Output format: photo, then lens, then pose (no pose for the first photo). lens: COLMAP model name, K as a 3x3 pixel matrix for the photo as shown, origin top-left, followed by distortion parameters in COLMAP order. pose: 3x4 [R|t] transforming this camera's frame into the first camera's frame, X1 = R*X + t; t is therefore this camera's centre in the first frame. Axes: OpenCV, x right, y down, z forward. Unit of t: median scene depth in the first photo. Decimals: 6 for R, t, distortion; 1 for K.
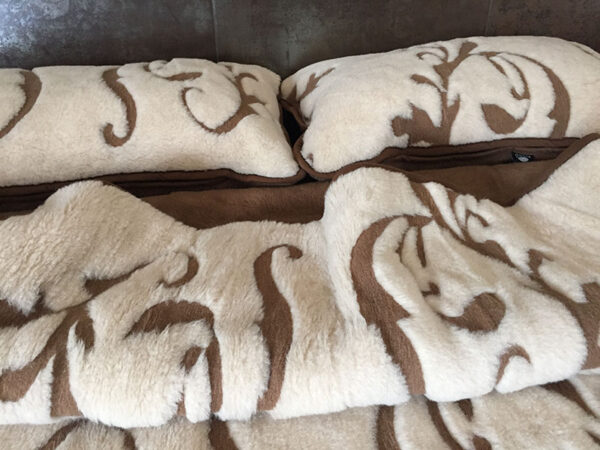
lens RADIAL K [[515.4, 0, 300.0], [0, 515.4, 225.0], [0, 0, 1]] dist [0.086344, -0.133440]
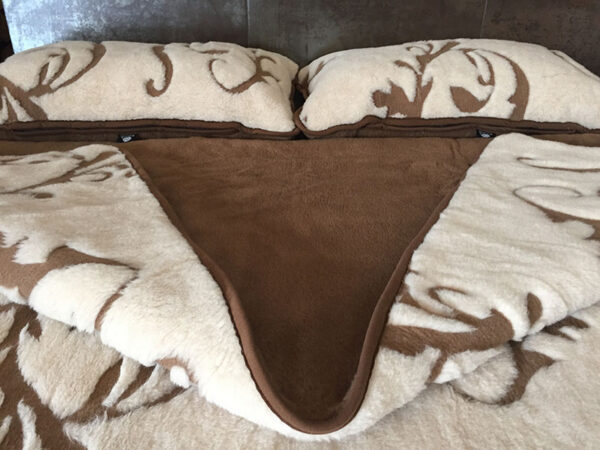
lens RADIAL K [[515.4, 0, 300.0], [0, 515.4, 225.0], [0, 0, 1]] dist [0.086344, -0.133440]
pose [[0.990943, 0.087425, -0.101928, 0.152720], [-0.093619, 0.993938, -0.057641, 0.190101], [0.096271, 0.066662, 0.993120, -0.213008]]
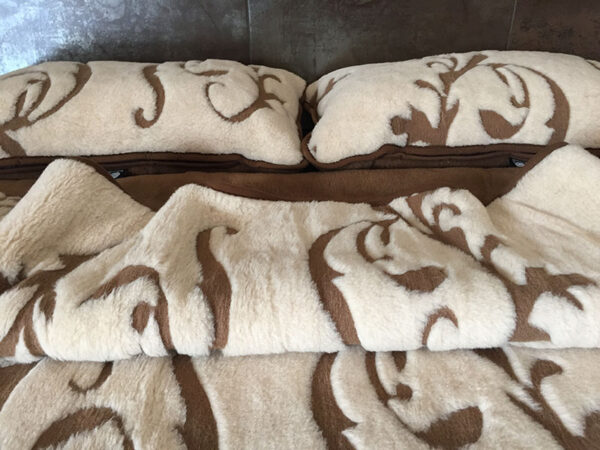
lens RADIAL K [[515.4, 0, 300.0], [0, 515.4, 225.0], [0, 0, 1]] dist [0.086344, -0.133440]
pose [[0.990003, 0.075875, -0.118896, 0.129561], [-0.081063, 0.995929, -0.039413, 0.073980], [0.115422, 0.048657, 0.992124, -0.085268]]
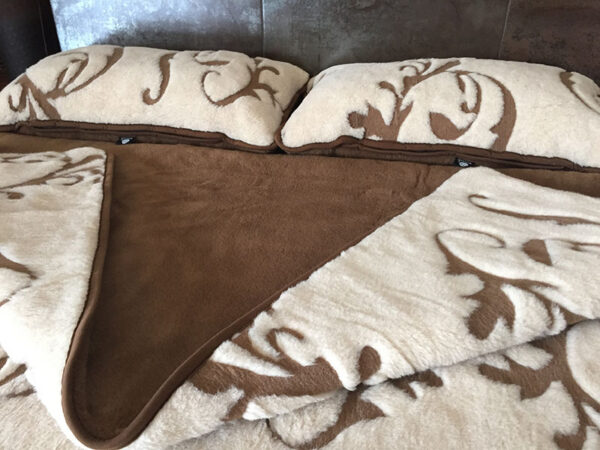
lens RADIAL K [[515.4, 0, 300.0], [0, 515.4, 225.0], [0, 0, 1]] dist [0.086344, -0.133440]
pose [[0.939797, 0.192531, -0.282336, 0.453098], [-0.197117, 0.980302, 0.012358, 0.065243], [0.279154, 0.044039, 0.959236, -0.210584]]
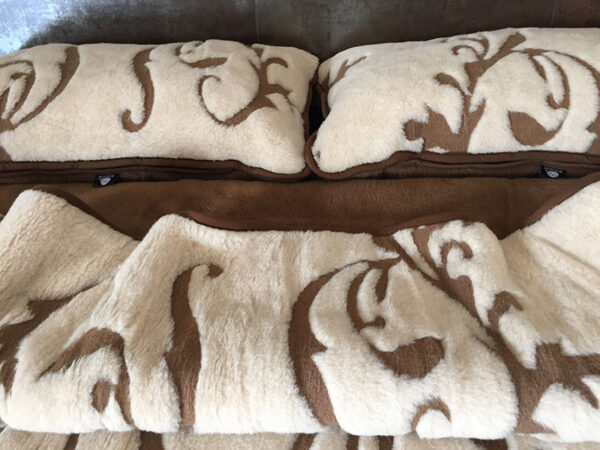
lens RADIAL K [[515.4, 0, 300.0], [0, 515.4, 225.0], [0, 0, 1]] dist [0.086344, -0.133440]
pose [[0.977746, 0.108782, -0.179385, 0.174267], [-0.090748, 0.990231, 0.105867, -0.097249], [0.189149, -0.087232, 0.978066, 0.011371]]
